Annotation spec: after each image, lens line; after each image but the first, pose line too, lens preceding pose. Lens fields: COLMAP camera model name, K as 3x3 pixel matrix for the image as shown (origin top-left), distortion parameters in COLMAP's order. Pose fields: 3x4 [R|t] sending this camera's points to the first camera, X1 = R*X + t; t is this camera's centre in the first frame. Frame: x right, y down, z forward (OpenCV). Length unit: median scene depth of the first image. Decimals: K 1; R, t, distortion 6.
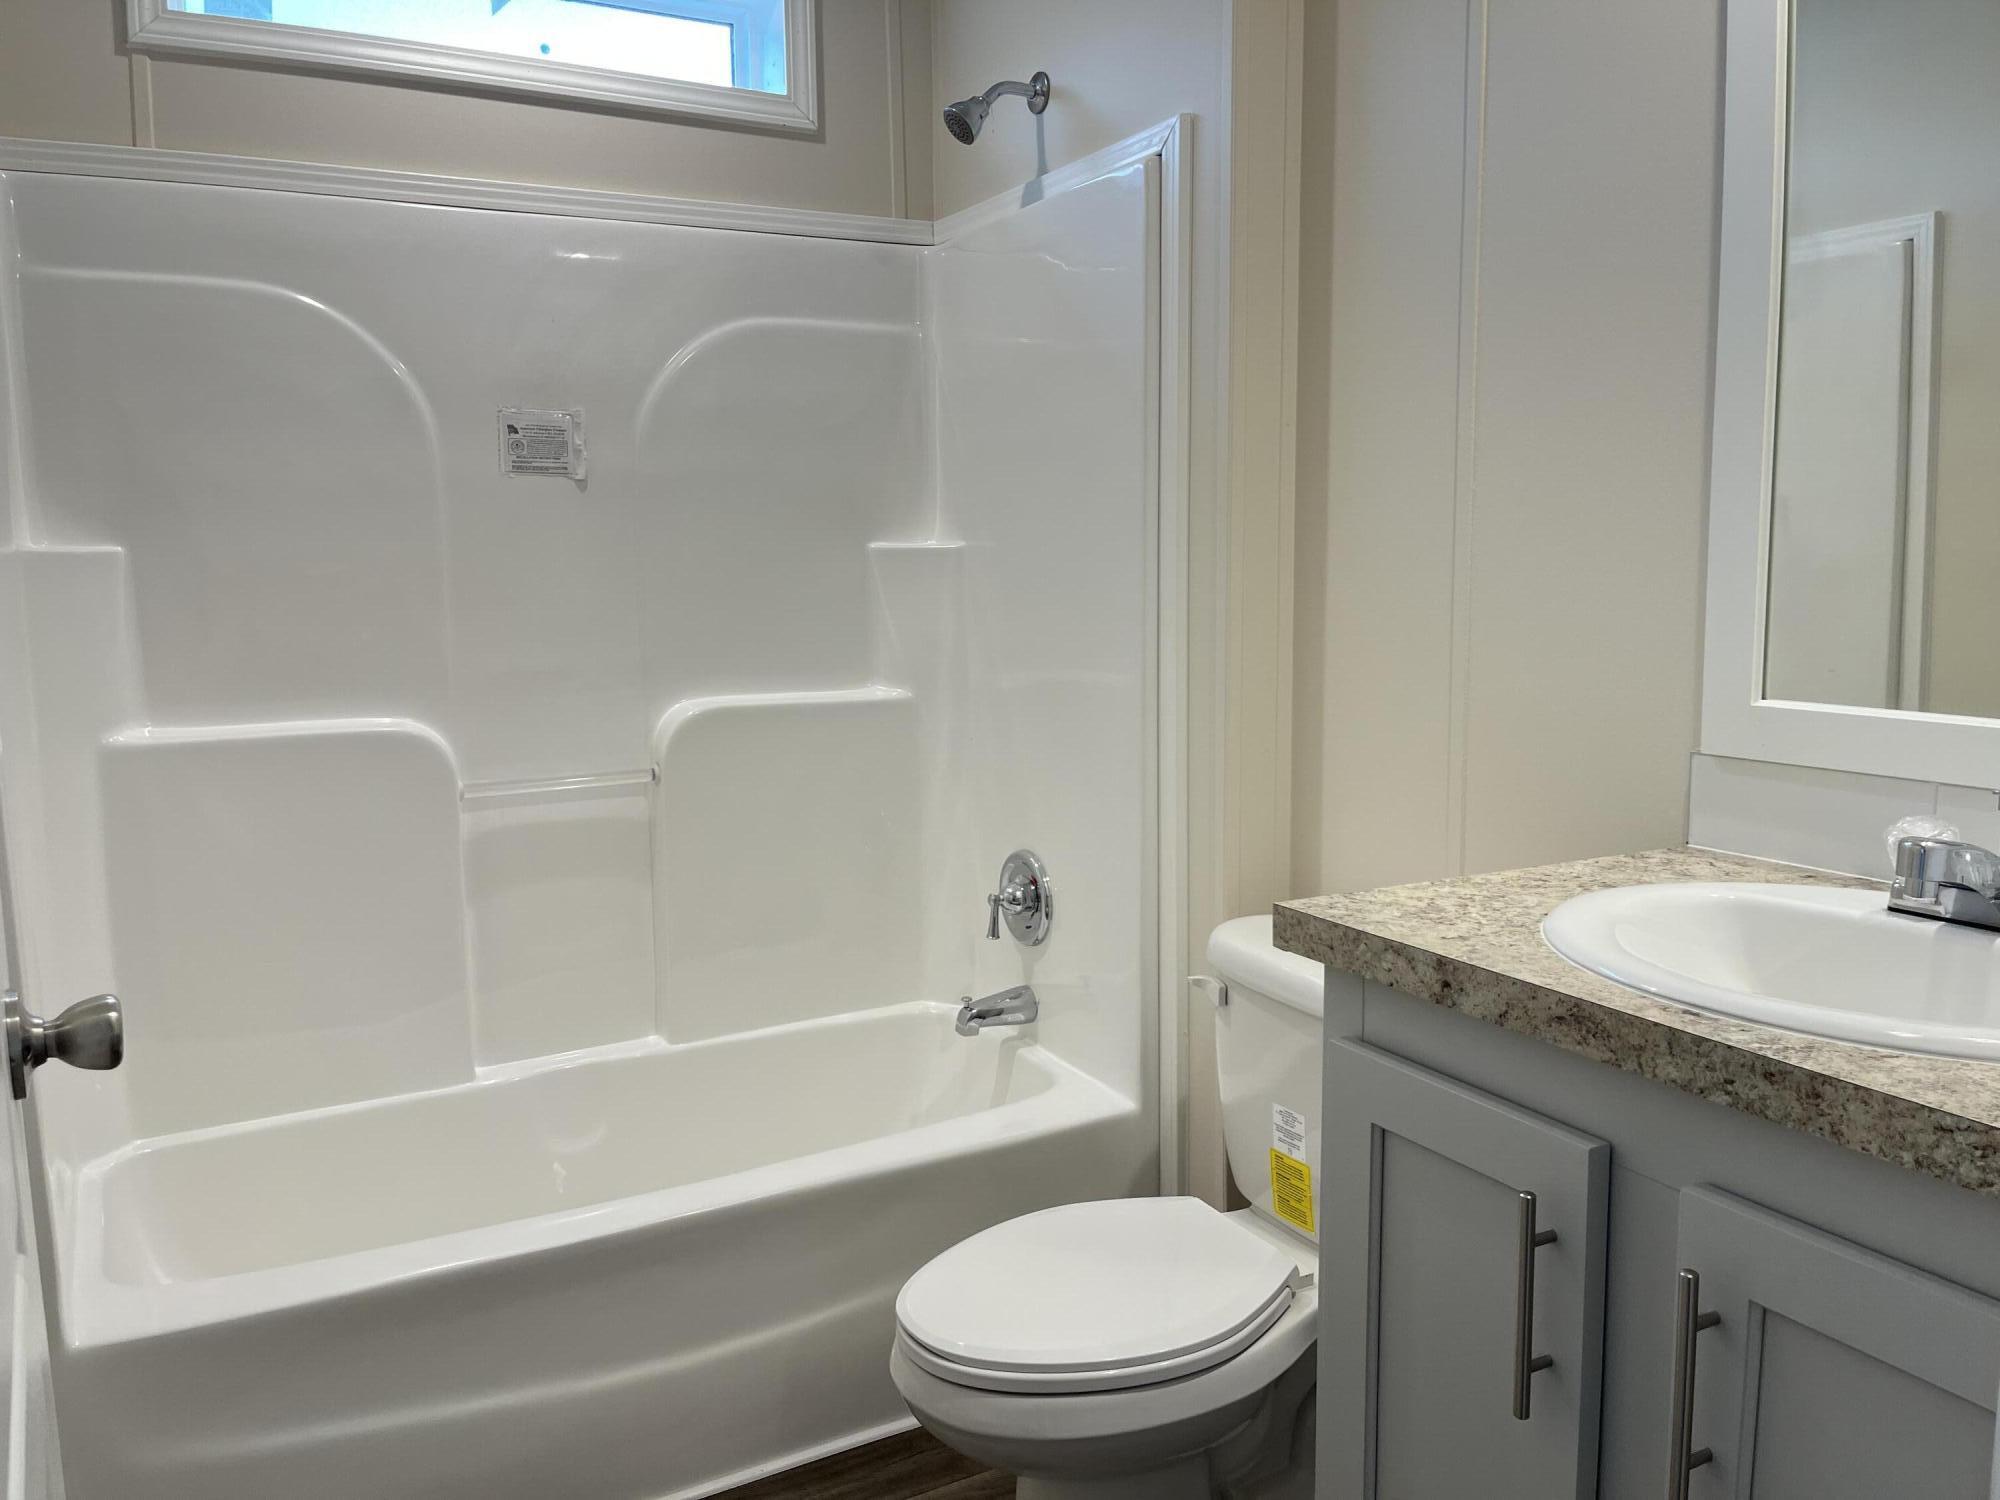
lens RADIAL K [[1510.8, 0, 1006.7], [0, 1510.8, 744.7], [0, 0, 1]] dist [0.049033, -0.006813]
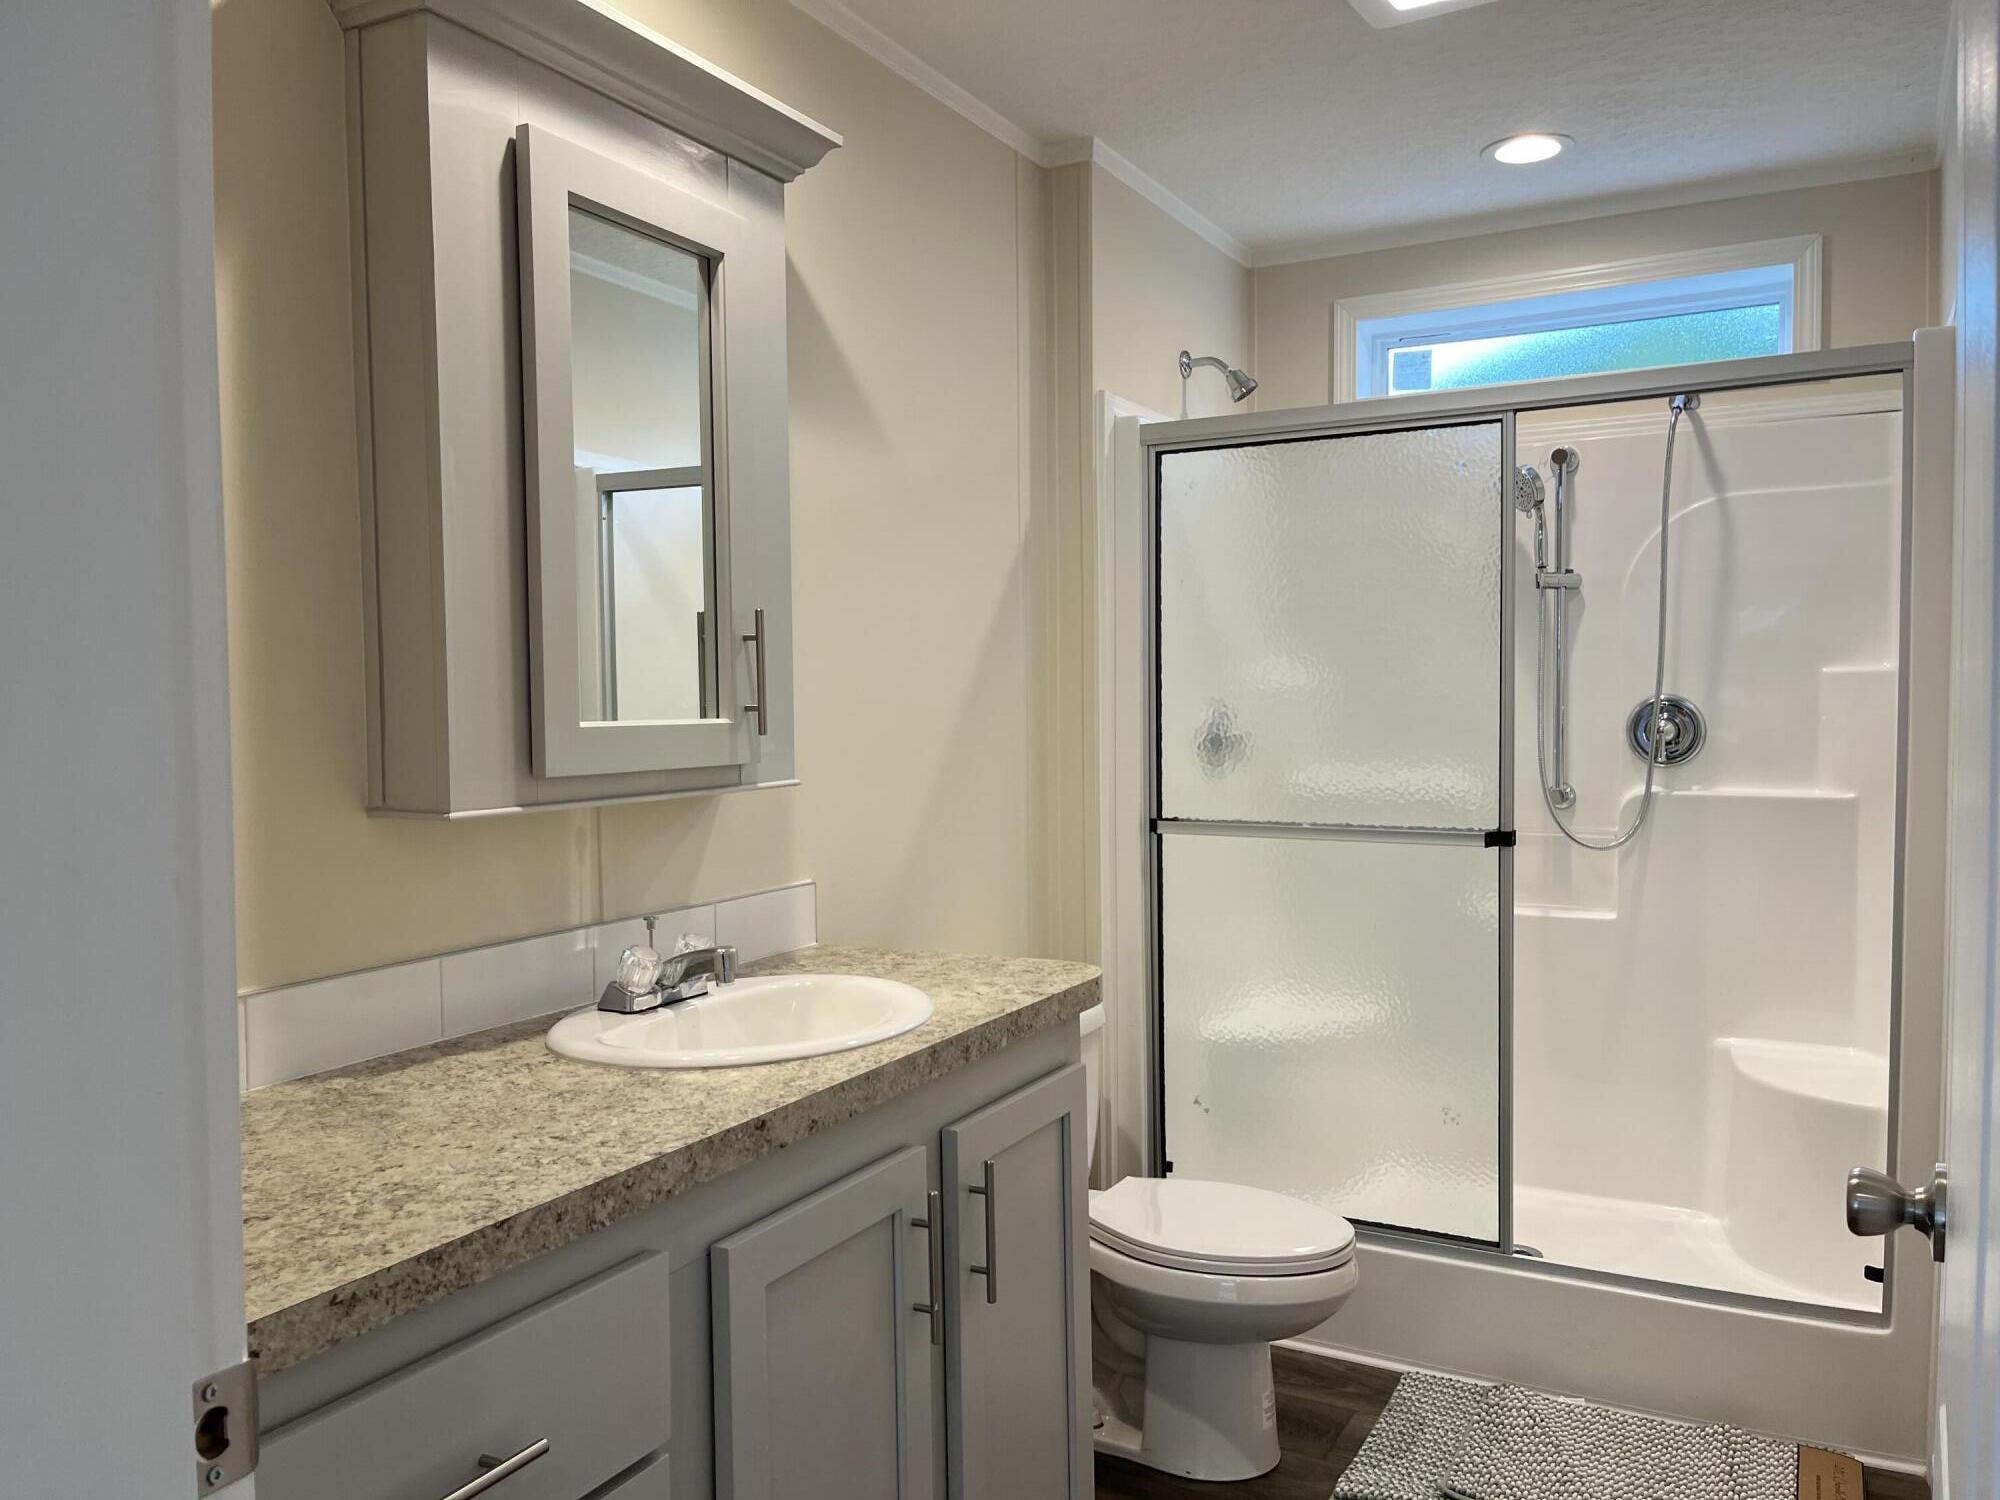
lens RADIAL K [[1510.8, 0, 1006.7], [0, 1510.8, 744.7], [0, 0, 1]] dist [0.049033, -0.006813]
pose [[-0.842767, 0.042597, -0.536591, 0.447452], [-0.047227, 0.987168, 0.152541, -0.314998], [0.536203, 0.153898, -0.829941, 1.888855]]
